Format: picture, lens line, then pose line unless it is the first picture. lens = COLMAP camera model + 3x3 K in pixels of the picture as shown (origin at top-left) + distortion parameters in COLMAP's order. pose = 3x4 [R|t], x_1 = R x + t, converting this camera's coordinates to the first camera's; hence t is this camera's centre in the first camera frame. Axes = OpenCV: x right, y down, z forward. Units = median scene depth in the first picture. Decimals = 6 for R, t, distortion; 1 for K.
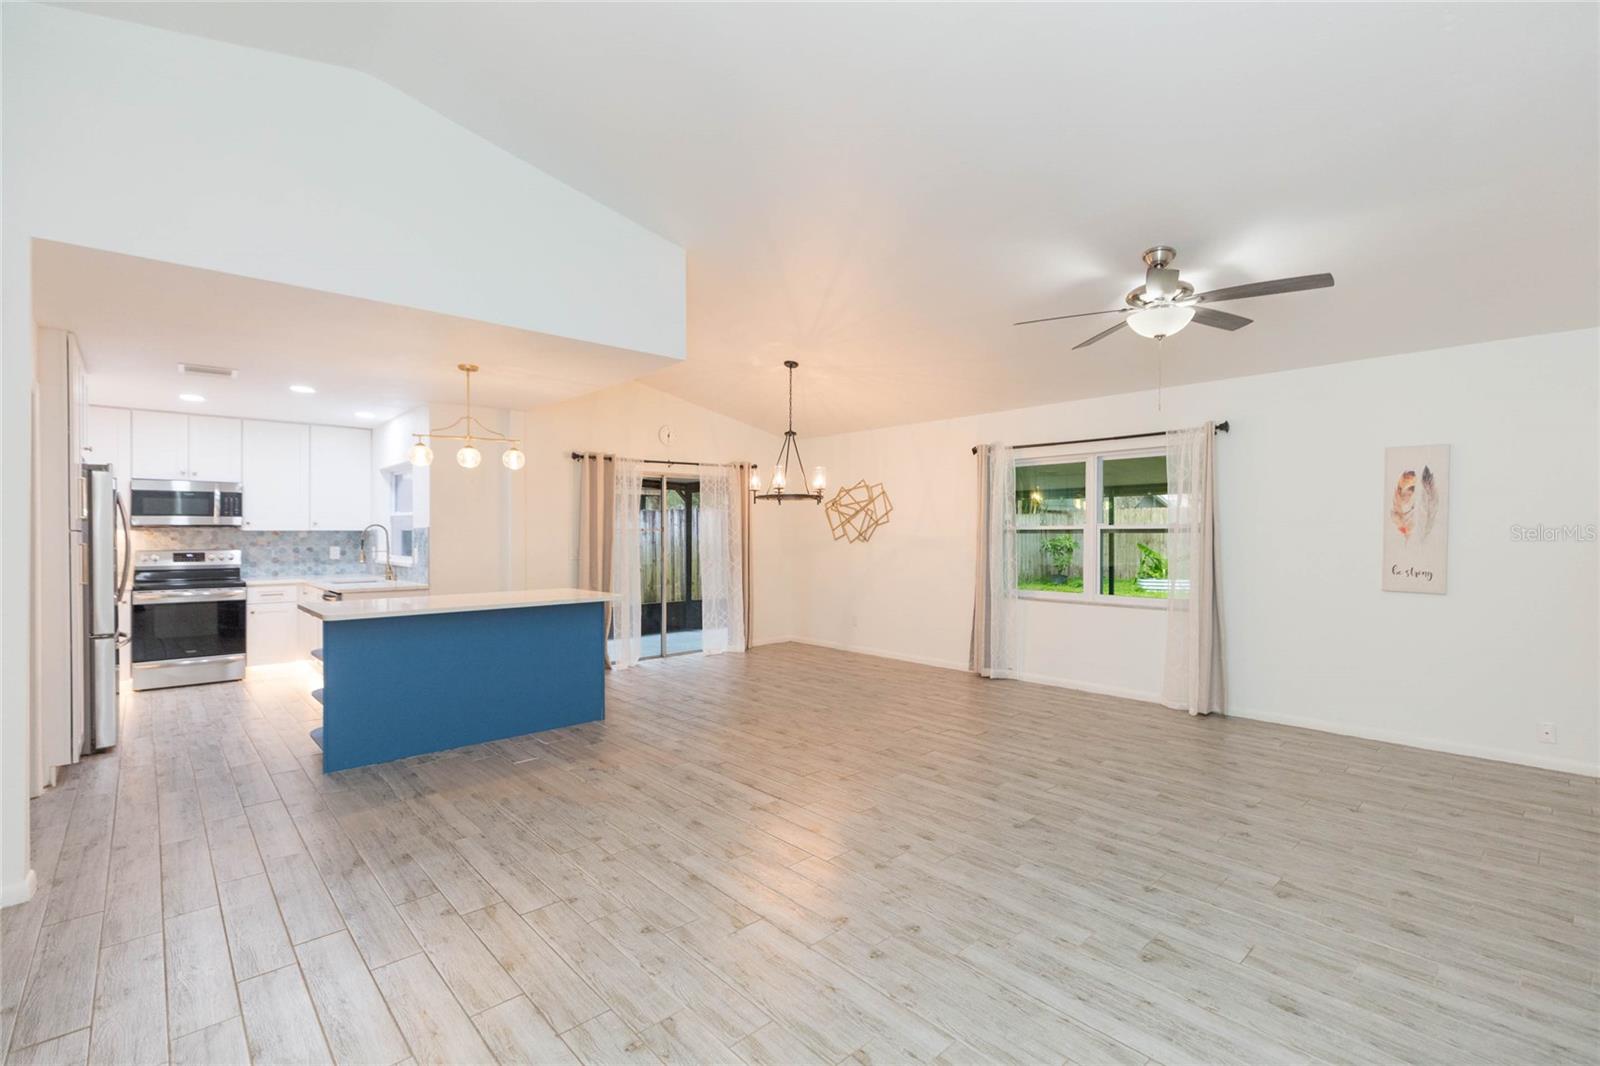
lens RADIAL K [[714.0, 0, 808.1], [0, 714.0, 529.5], [0, 0, 1]] dist [0.005346, -0.001328]
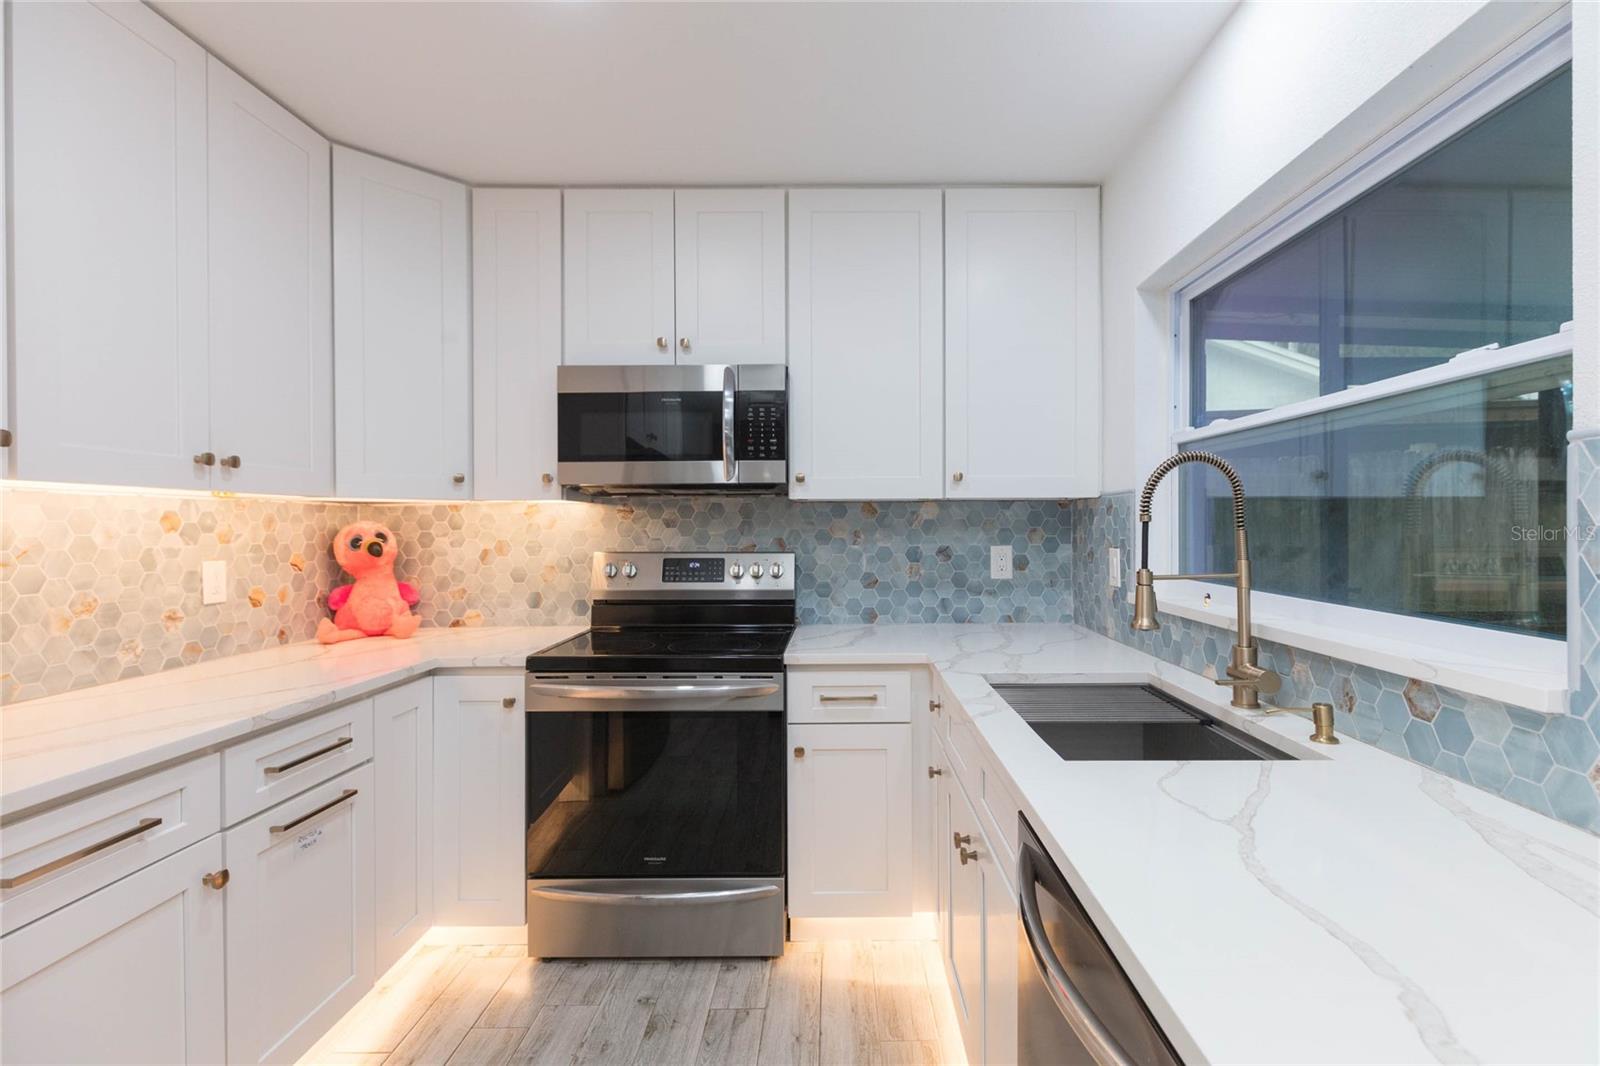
lens RADIAL K [[714.0, 0, 810.5], [0, 714.0, 530.9], [0, 0, 1]] dist [0.005346, -0.001328]
pose [[0.711535, -0.002055, -0.702647, -0.805208], [0.010310, 0.999919, 0.007516, 0.021714], [0.702575, -0.012592, 0.711499, 1.141671]]
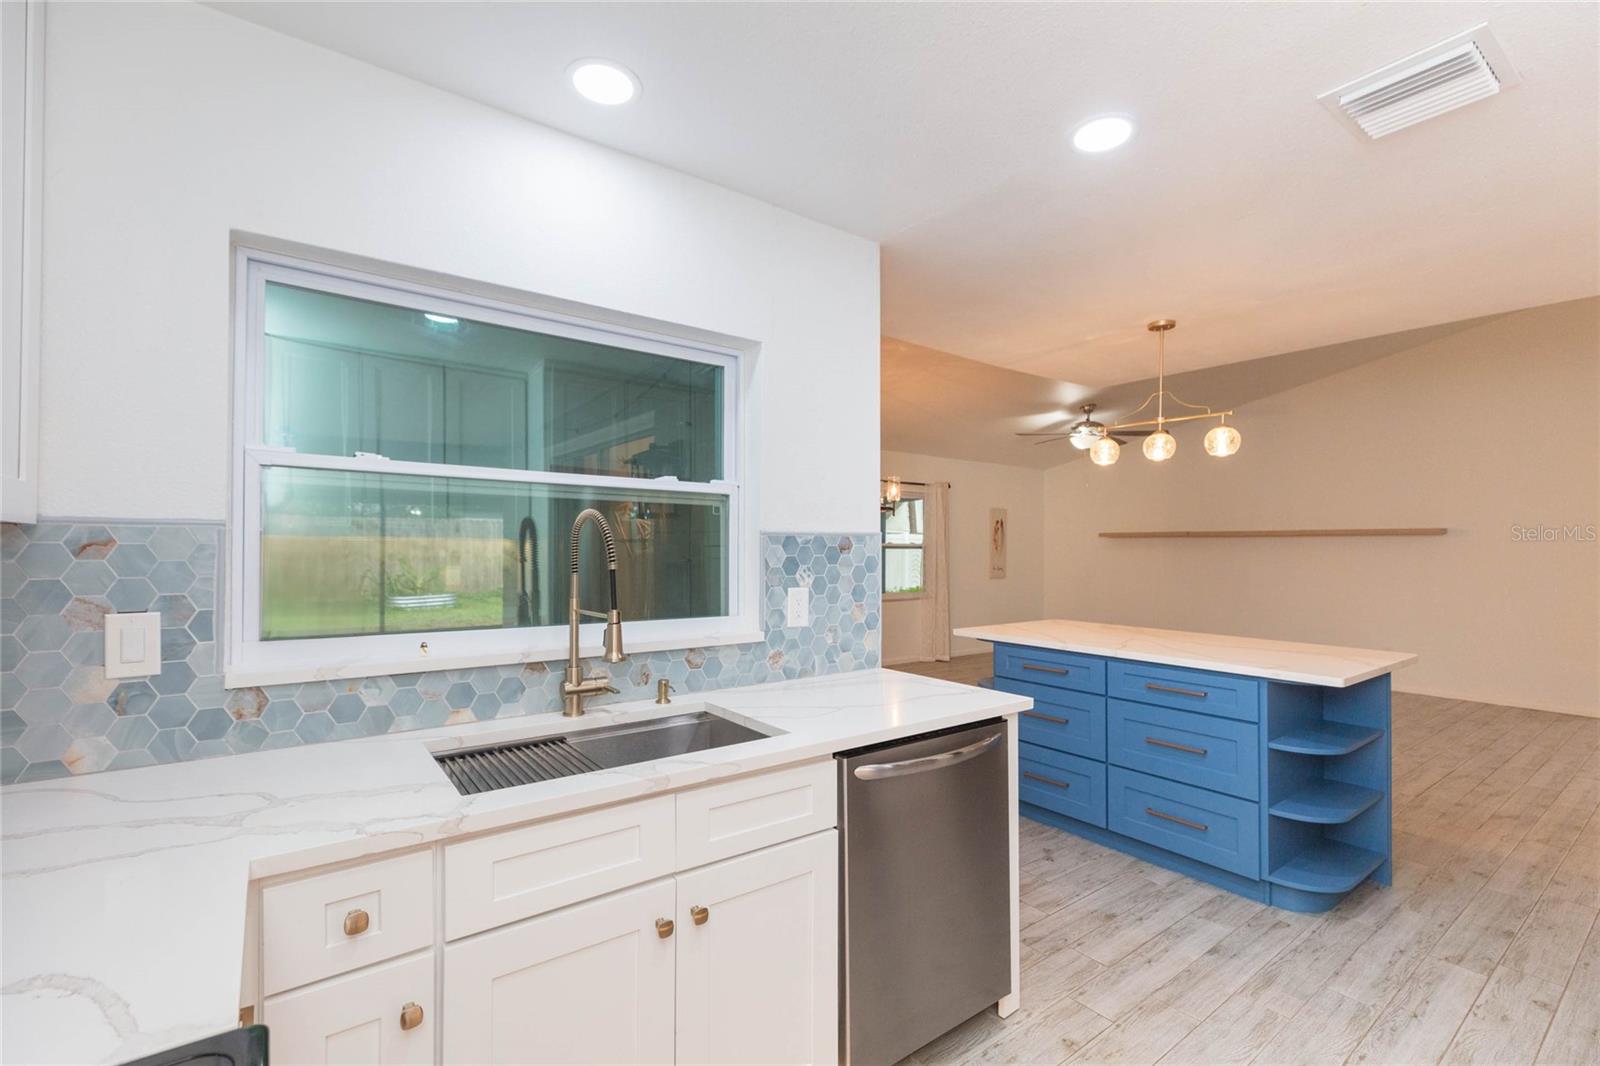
lens RADIAL K [[714.0, 0, 788.0], [0, 714.0, 544.5], [0, 0, 1]] dist [0.005346, -0.001328]
pose [[0.095746, 0.007145, 0.995380, -1.259965], [-0.013300, 0.999894, -0.005898, 0.009999], [-0.995317, -0.012674, 0.095831, 1.336625]]
